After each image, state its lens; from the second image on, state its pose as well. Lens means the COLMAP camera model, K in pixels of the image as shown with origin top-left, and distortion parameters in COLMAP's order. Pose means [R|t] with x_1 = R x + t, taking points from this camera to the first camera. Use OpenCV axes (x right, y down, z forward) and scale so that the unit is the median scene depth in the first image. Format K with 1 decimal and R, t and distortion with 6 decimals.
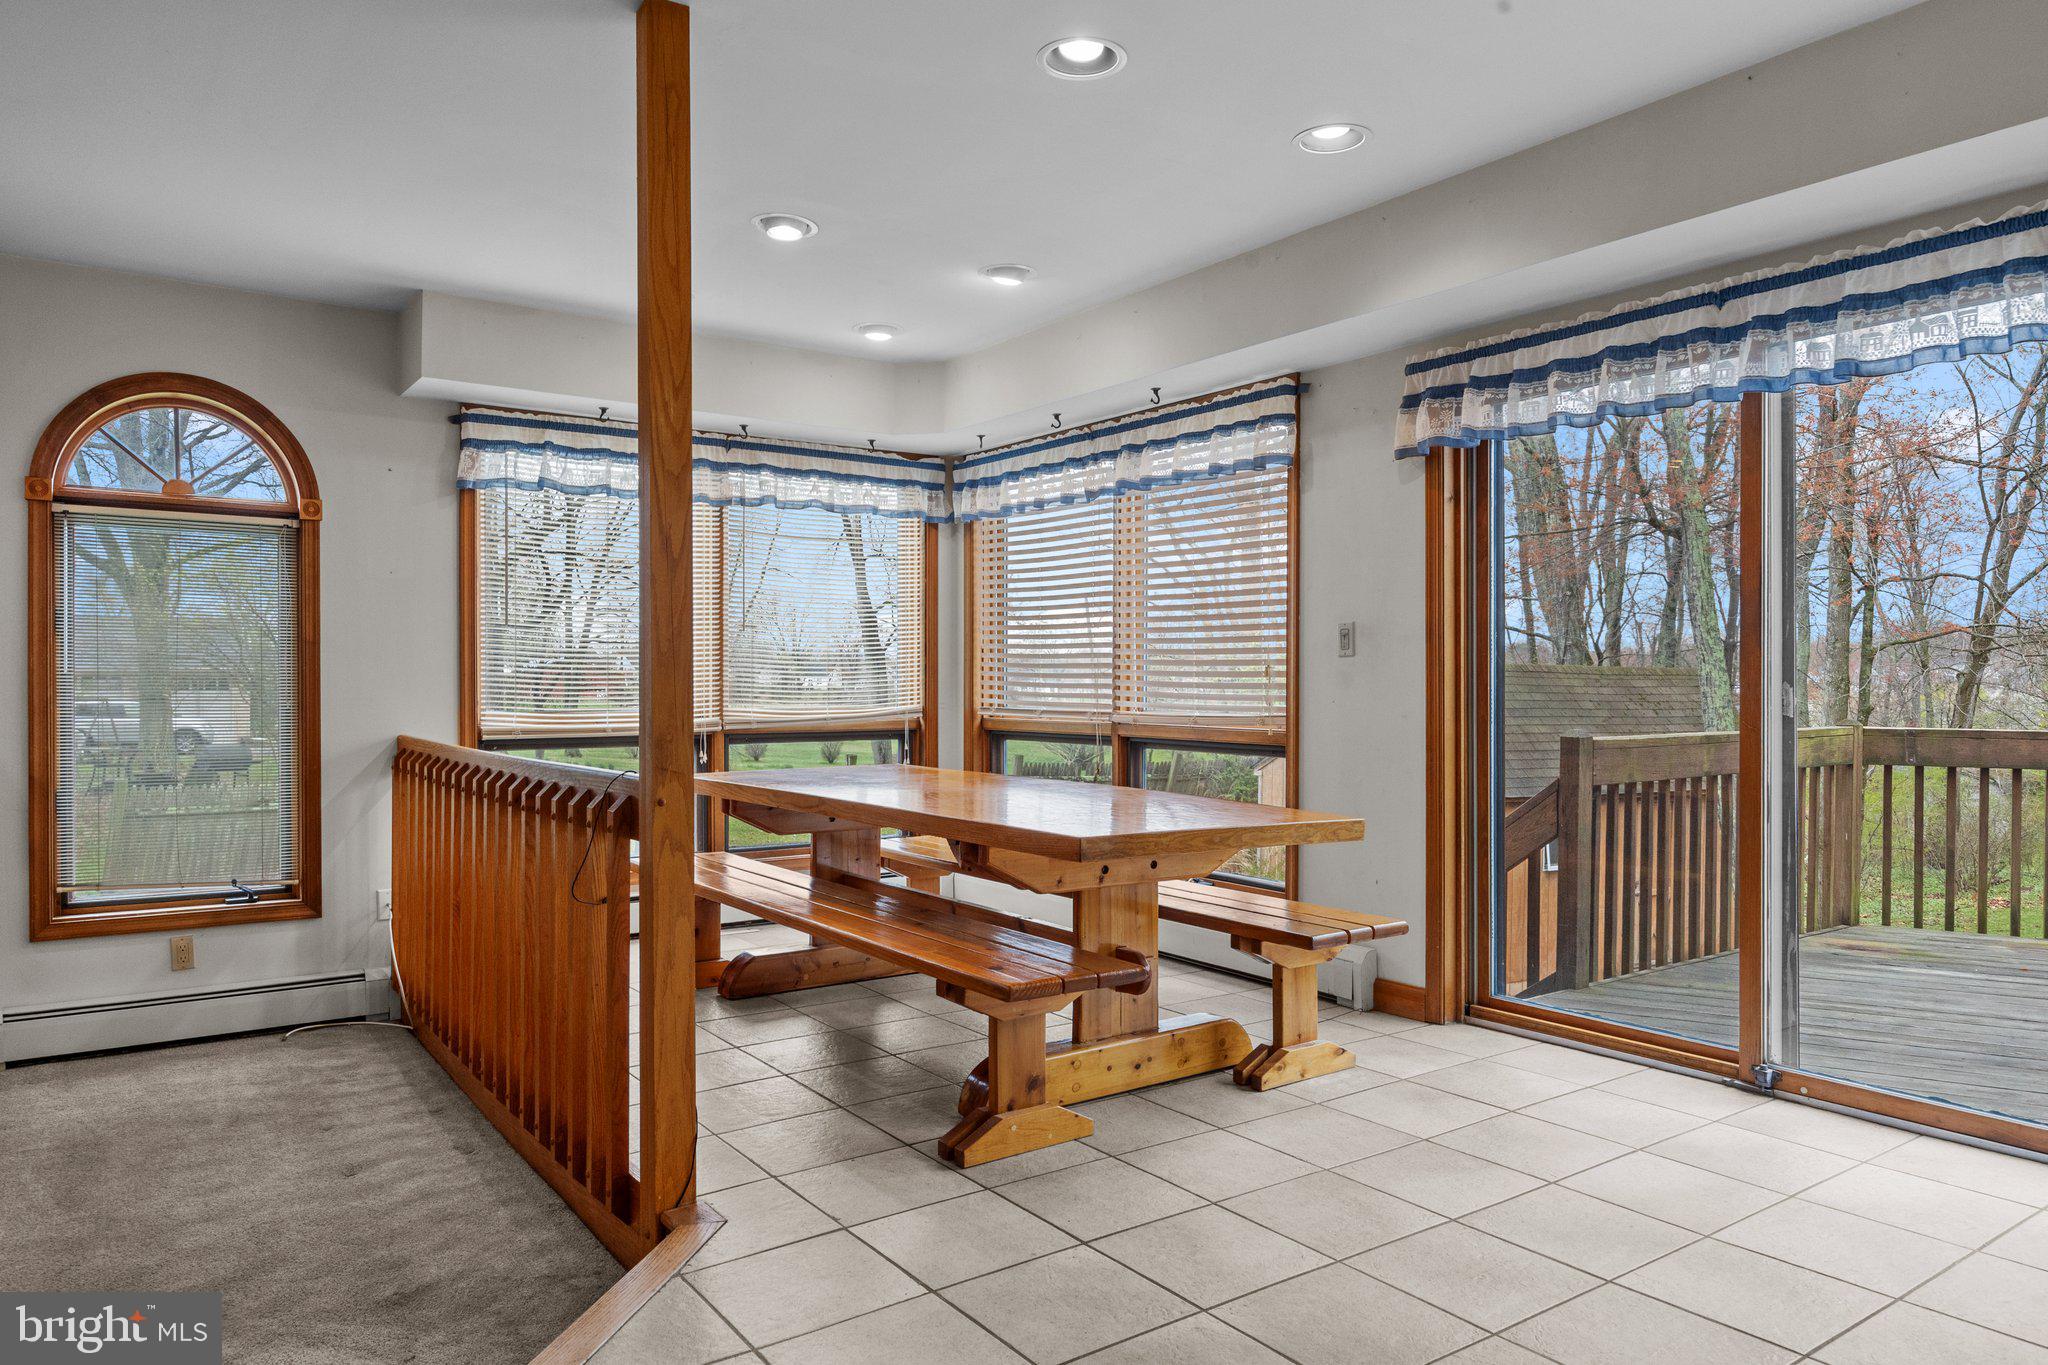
lens RADIAL K [[1350.0, 0, 1024.0], [0, 1350.0, 682.5], [0, 0, 1]] dist [0.006738, 0.001146]
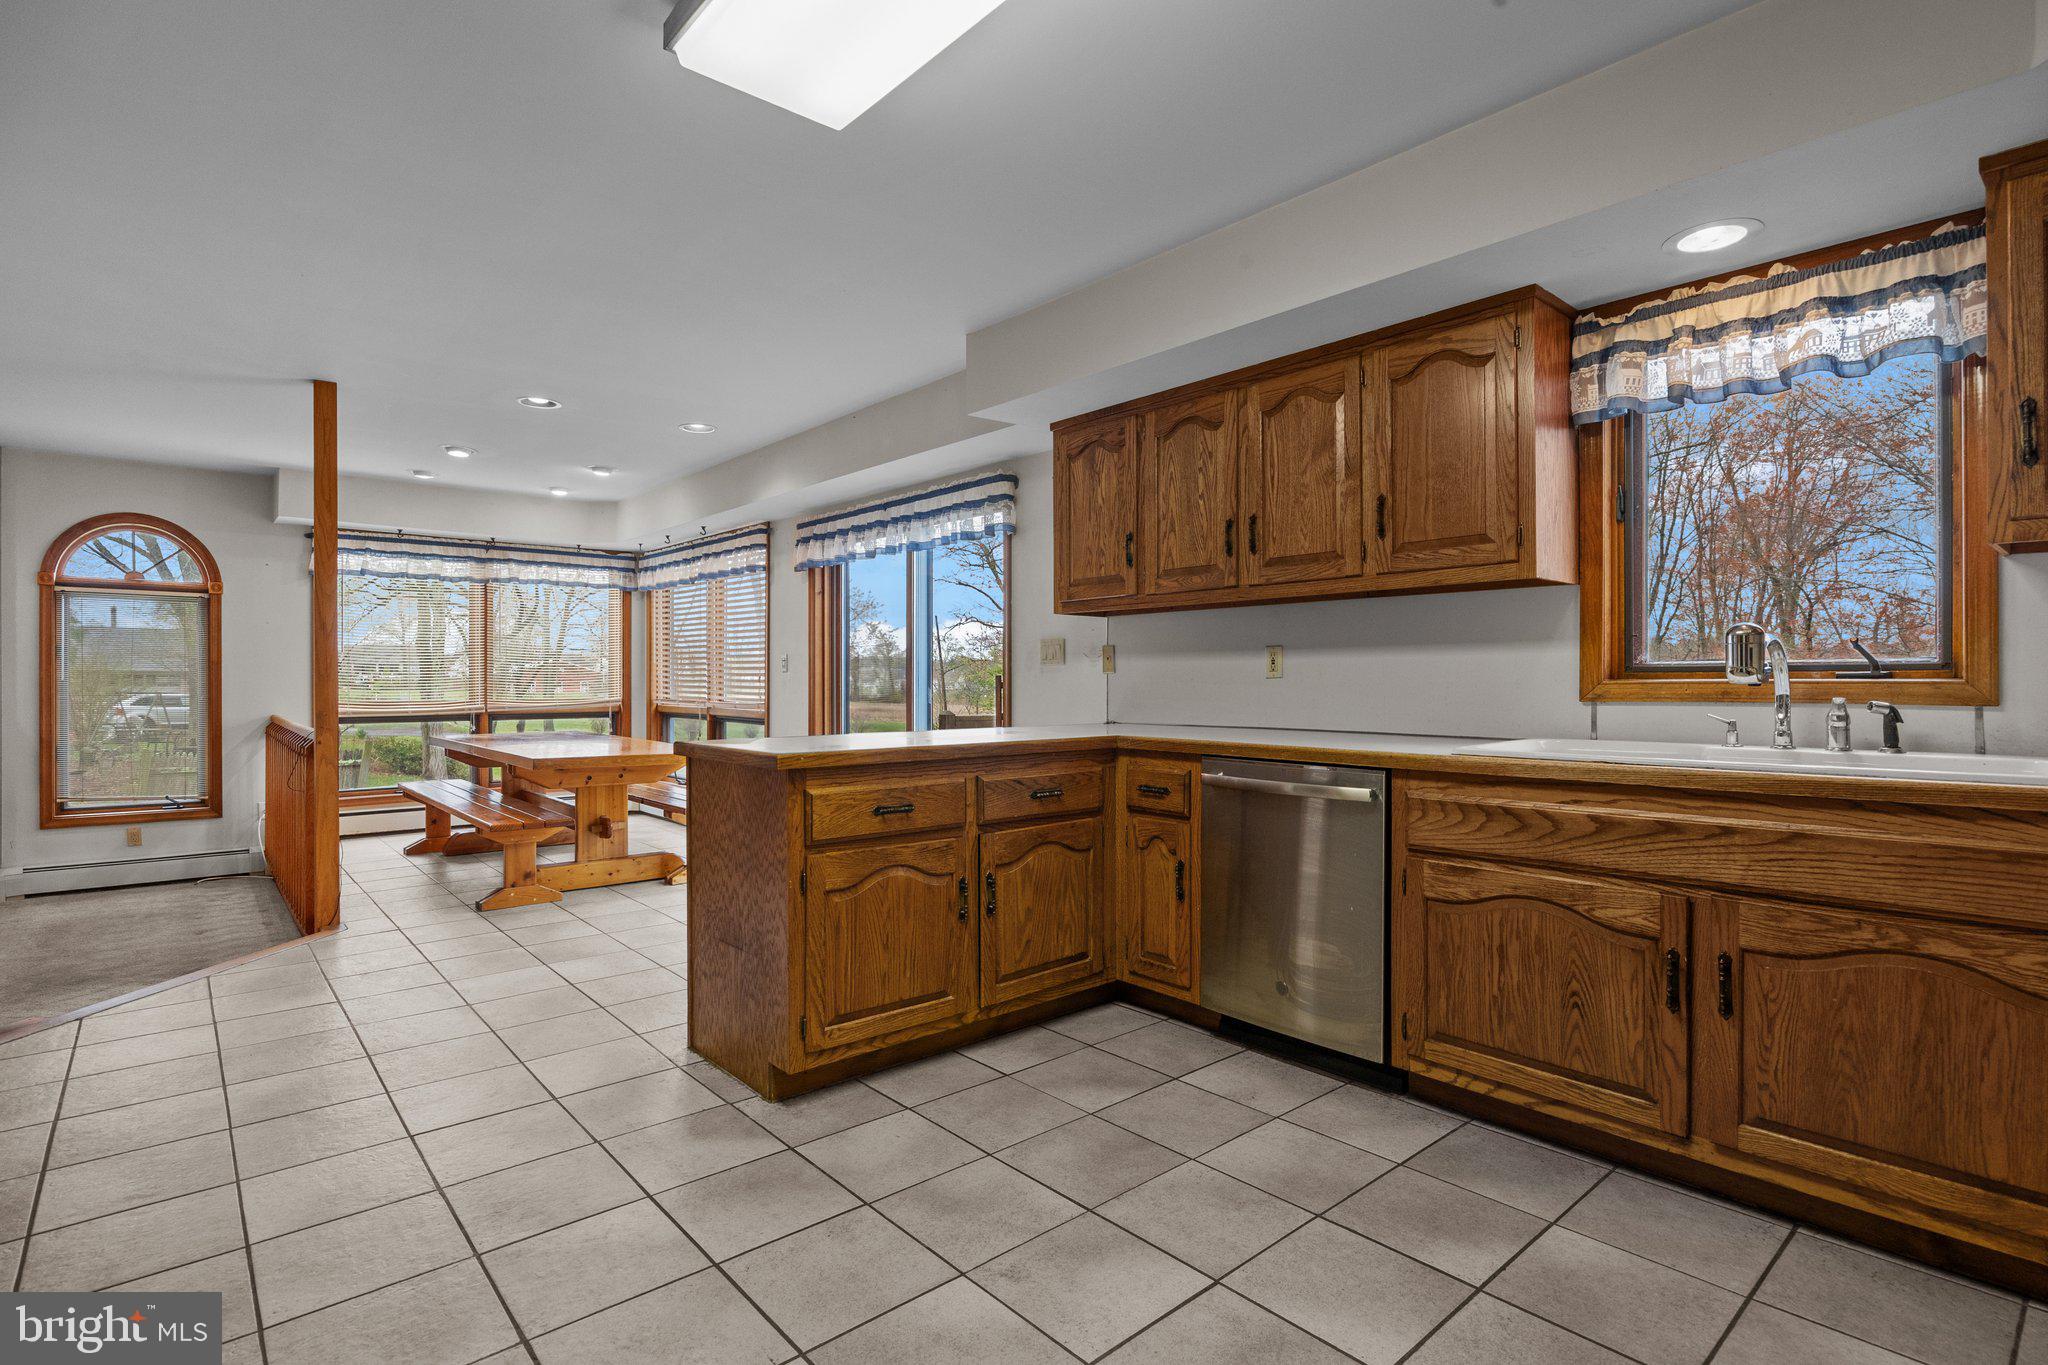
lens RADIAL K [[1010.5, 0, 1024.0], [0, 1010.5, 682.5], [0, 0, 1]] dist [-0.003773, -0.000459]
pose [[0.995192, 0.000508, 0.097937, 0.410719], [-0.000776, 0.999996, 0.002697, -0.008381], [-0.097935, -0.002760, 0.995189, -0.432523]]
